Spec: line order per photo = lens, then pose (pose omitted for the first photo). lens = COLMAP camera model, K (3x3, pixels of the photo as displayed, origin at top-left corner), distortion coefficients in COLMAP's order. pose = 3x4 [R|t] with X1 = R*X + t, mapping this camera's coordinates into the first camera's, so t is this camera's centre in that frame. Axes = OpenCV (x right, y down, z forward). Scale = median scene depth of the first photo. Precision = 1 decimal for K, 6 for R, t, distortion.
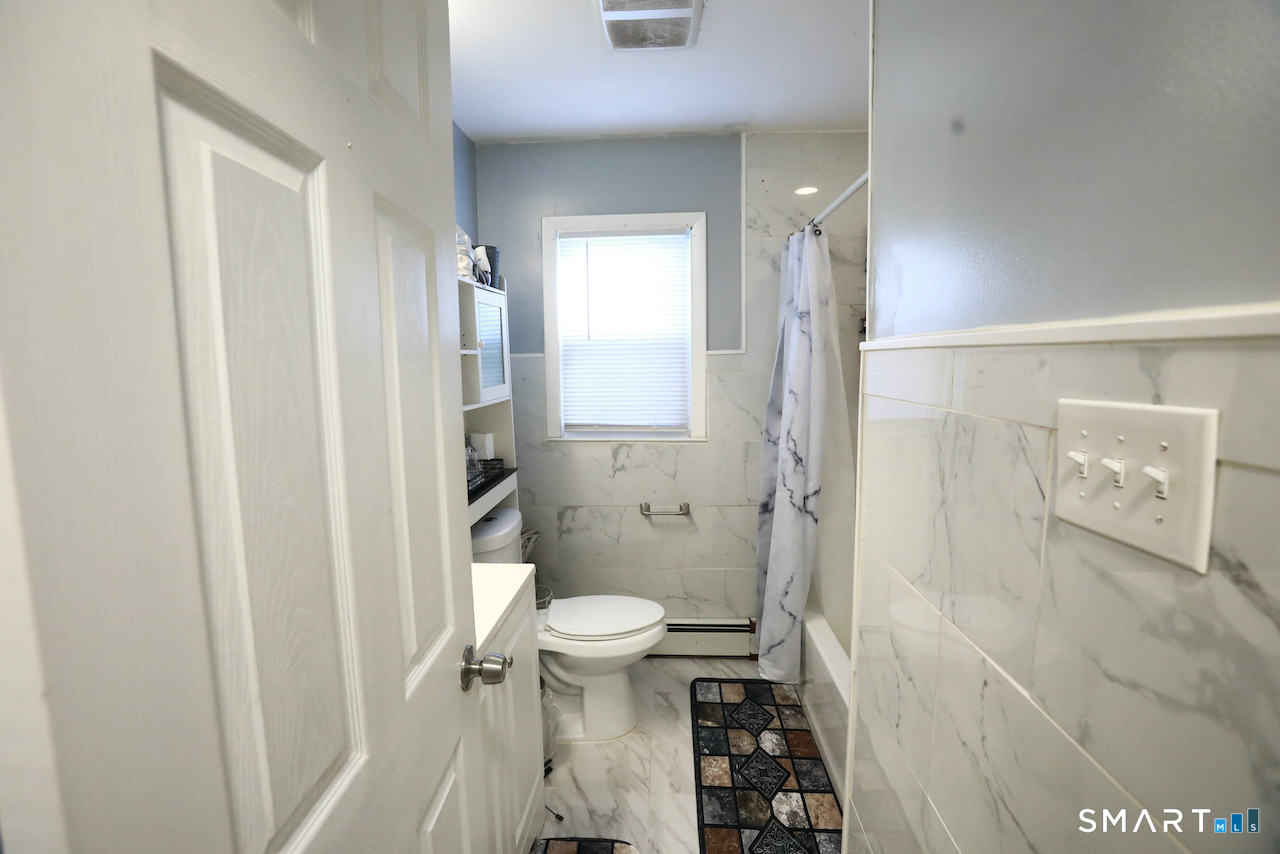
lens RADIAL K [[583.2, 0, 636.2], [0, 583.2, 422.1], [0, 0, 1]] dist [-0.055494, 0.007700]
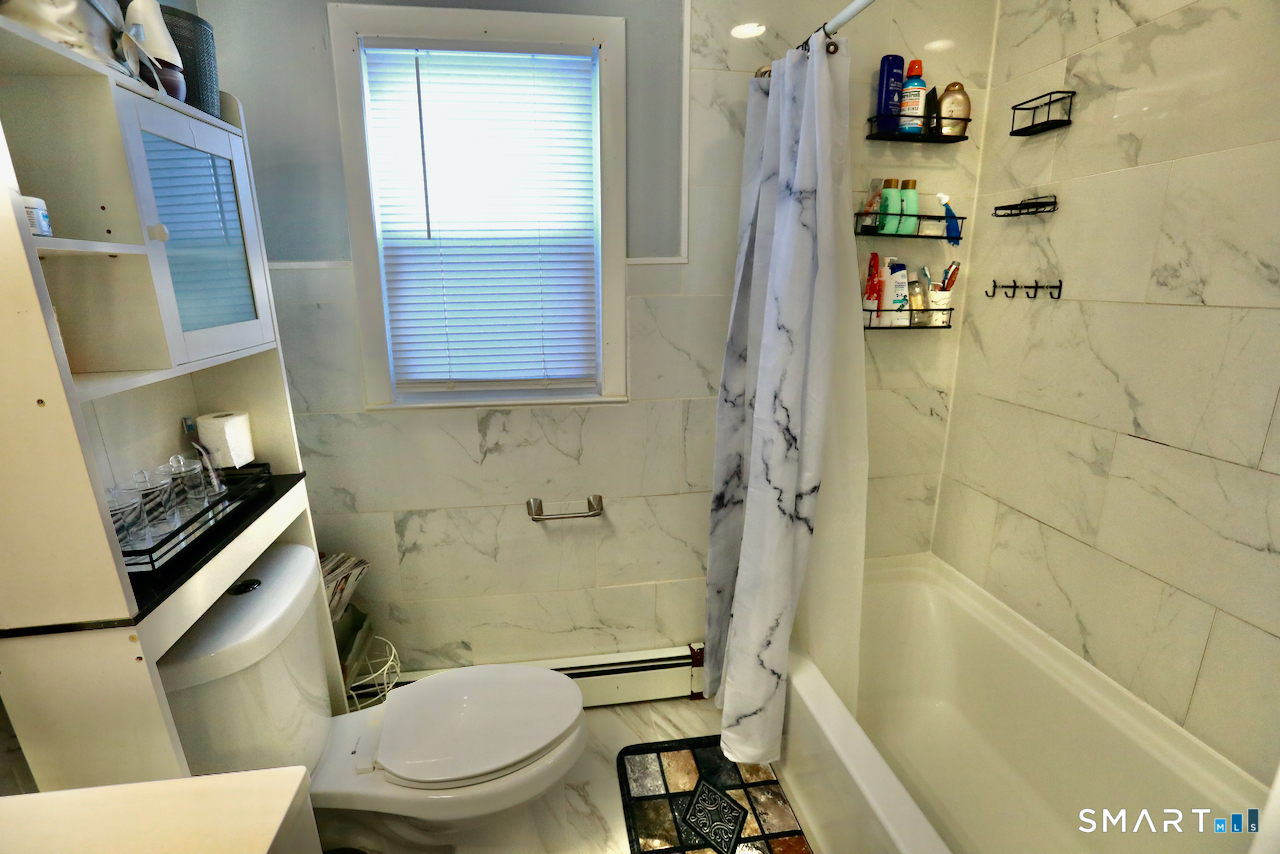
lens RADIAL K [[583.2, 0, 628.8], [0, 583.2, 426.4], [0, 0, 1]] dist [-0.055494, 0.007700]
pose [[0.977021, -0.045495, 0.208232, -0.016089], [0.015031, 0.989229, 0.145604, -0.039607], [-0.212613, -0.139128, 0.967181, 0.424052]]
